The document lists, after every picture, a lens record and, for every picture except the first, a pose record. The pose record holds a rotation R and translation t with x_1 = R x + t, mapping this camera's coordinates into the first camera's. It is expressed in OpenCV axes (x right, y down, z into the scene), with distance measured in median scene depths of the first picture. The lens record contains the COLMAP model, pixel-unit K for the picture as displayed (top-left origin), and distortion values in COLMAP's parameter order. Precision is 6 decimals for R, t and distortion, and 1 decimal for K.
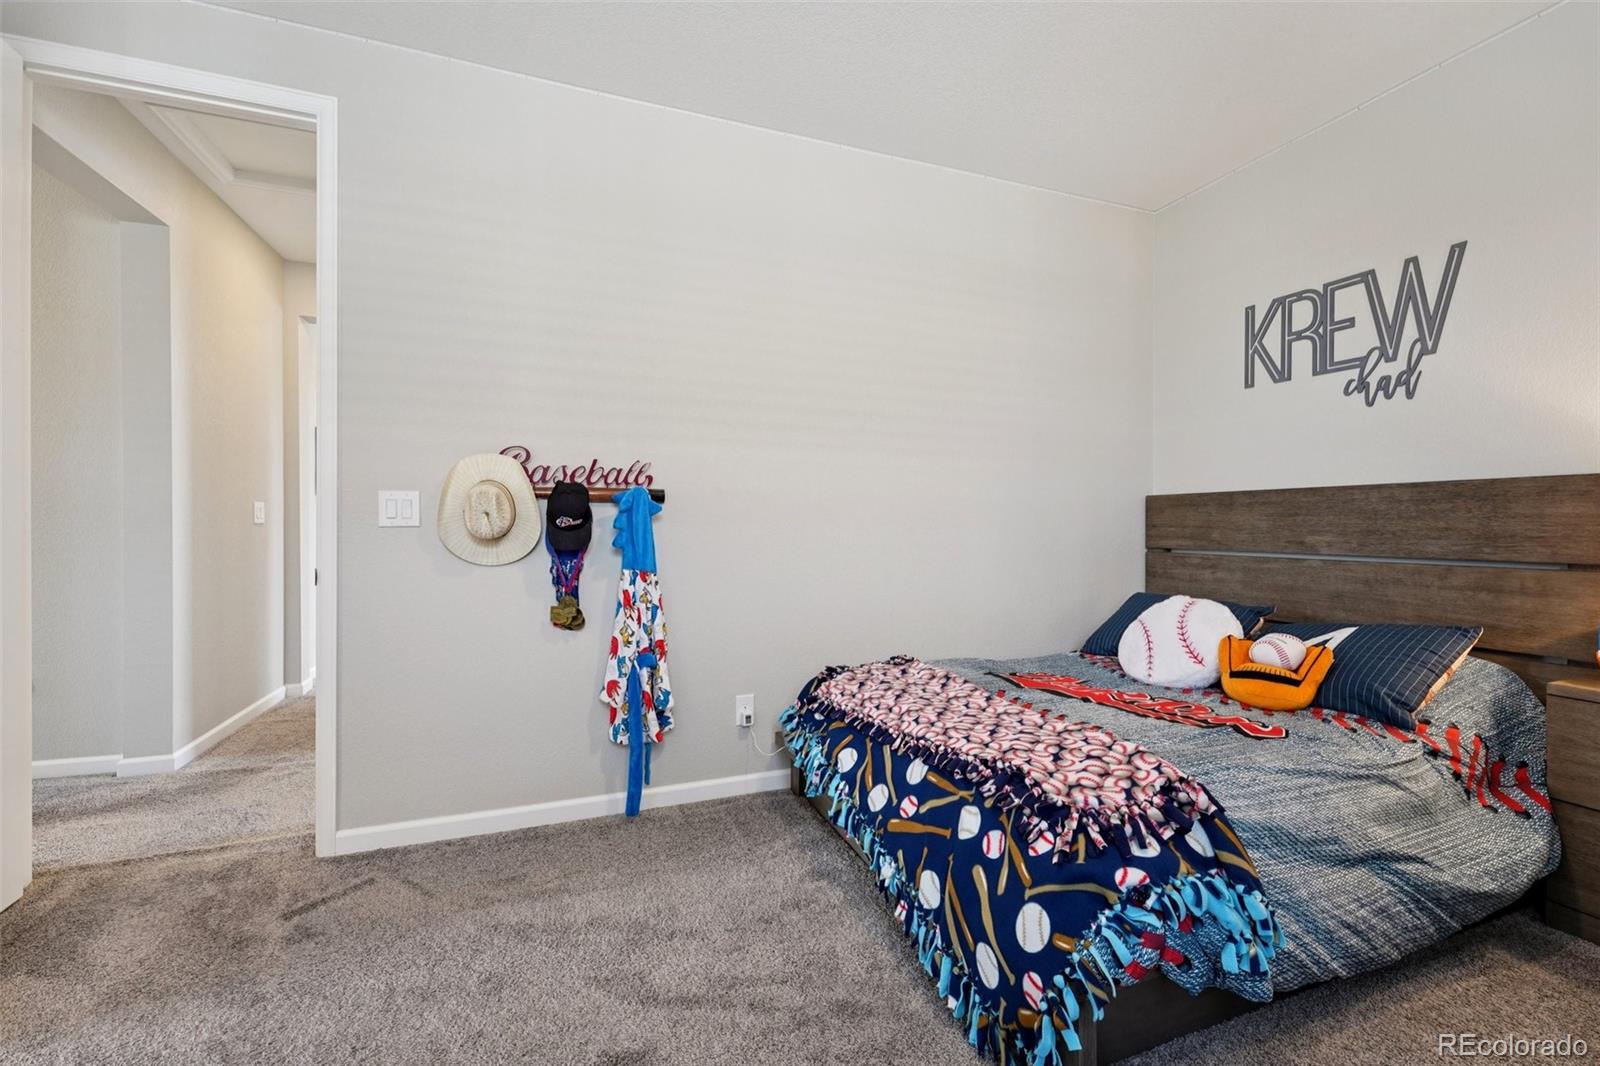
lens RADIAL K [[658.3, 0, 790.8], [0, 658.3, 522.3], [0, 0, 1]] dist [-0.011204, 0.003011]
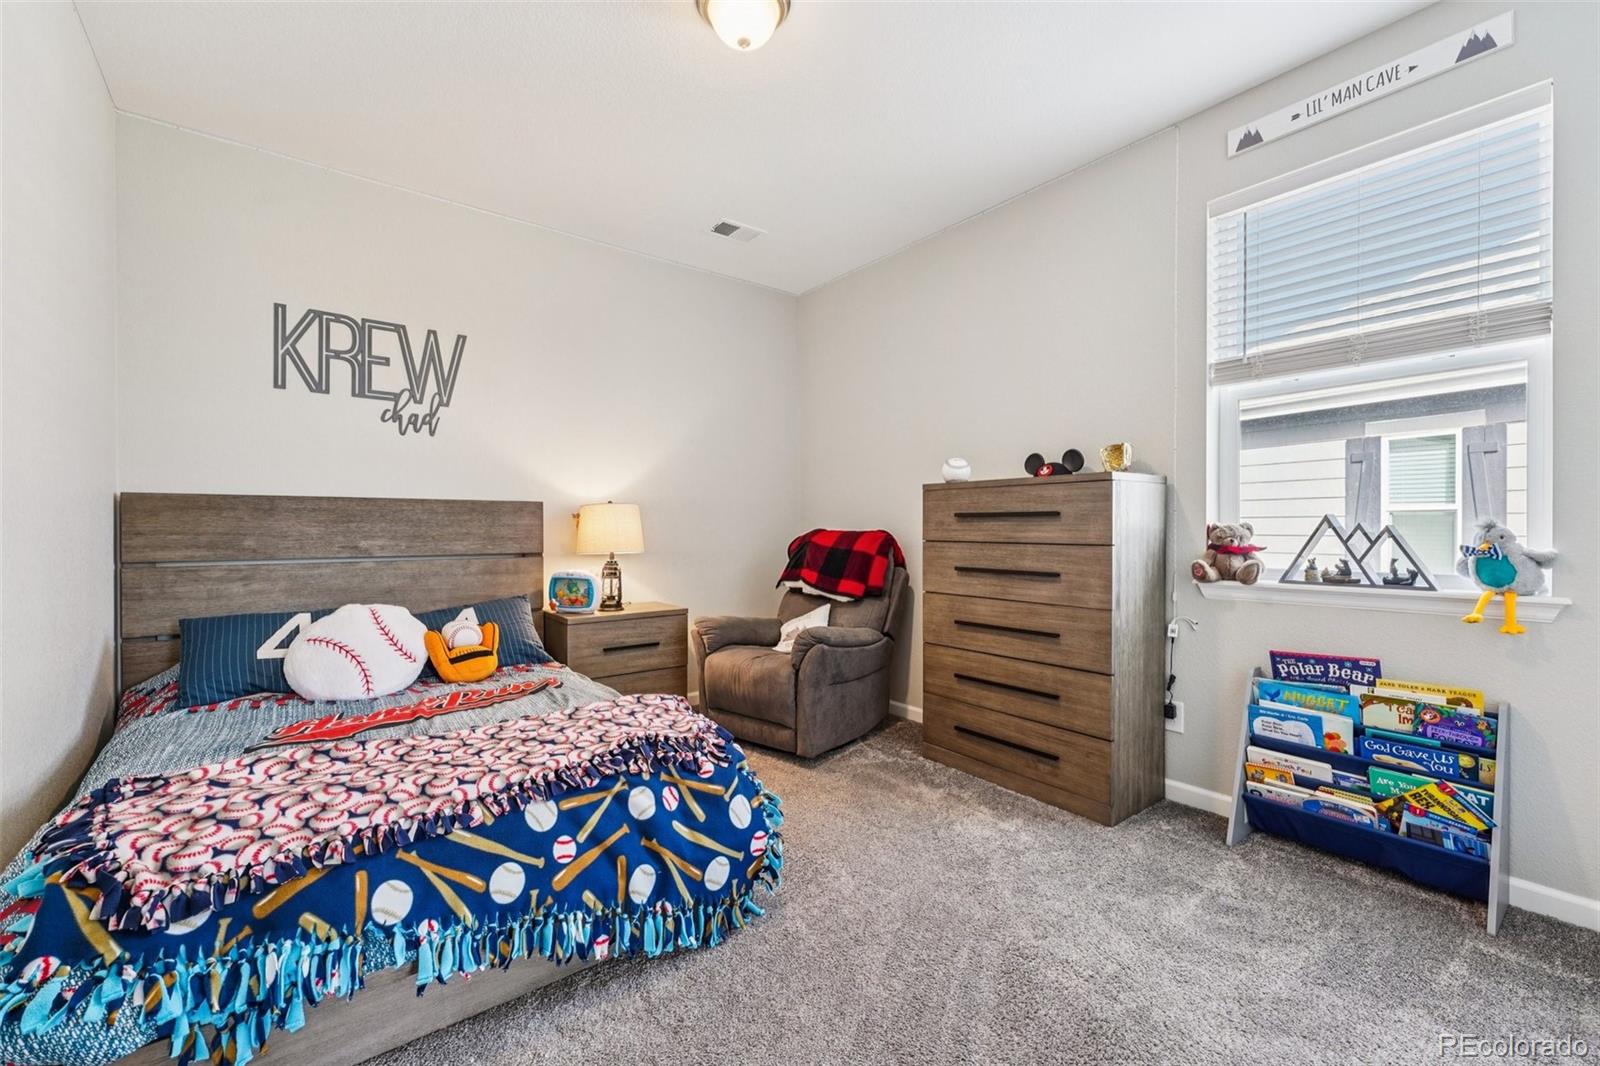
lens RADIAL K [[658.3, 0, 789.7], [0, 658.3, 537.1], [0, 0, 1]] dist [-0.011204, 0.003011]
pose [[-0.311505, -0.008960, 0.950202, -0.547788], [0.000392, 0.999954, 0.009557, 0.004080], [-0.950244, 0.003350, -0.311487, 0.722426]]
